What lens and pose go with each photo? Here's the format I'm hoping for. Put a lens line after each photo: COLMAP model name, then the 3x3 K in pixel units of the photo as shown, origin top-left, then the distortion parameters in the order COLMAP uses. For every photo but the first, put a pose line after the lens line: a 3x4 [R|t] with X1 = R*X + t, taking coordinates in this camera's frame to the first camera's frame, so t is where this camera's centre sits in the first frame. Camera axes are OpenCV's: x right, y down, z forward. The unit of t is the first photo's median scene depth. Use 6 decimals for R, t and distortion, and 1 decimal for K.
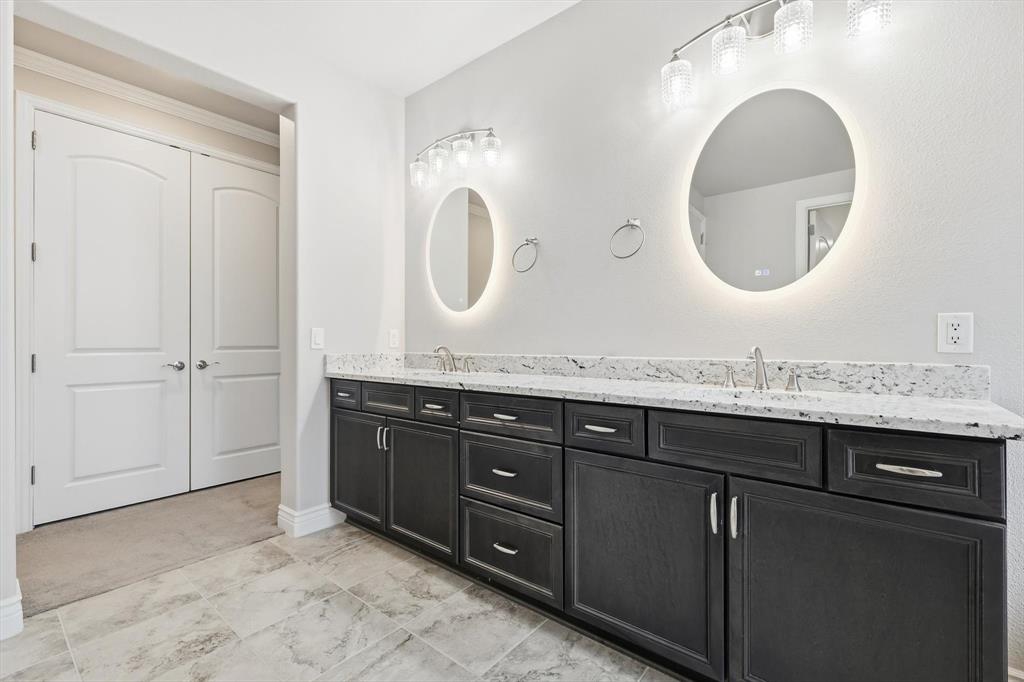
lens RADIAL K [[467.5, 0, 513.2], [0, 467.5, 340.2], [0, 0, 1]] dist [0.002811, 0.002048]
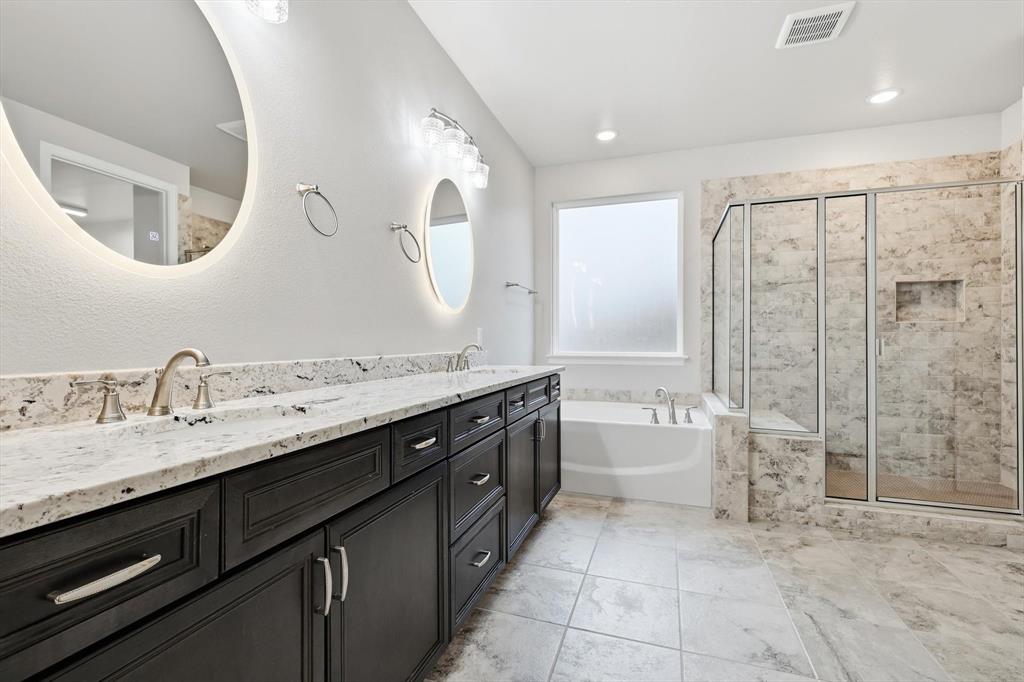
lens RADIAL K [[467.5, 0, 511.3], [0, 467.5, 341.6], [0, 0, 1]] dist [0.002811, 0.002048]
pose [[-0.389049, 0.004379, 0.921207, -0.743517], [0.002195, 0.999990, -0.003827, 0.009459], [-0.921214, 0.000534, -0.389055, 1.073033]]
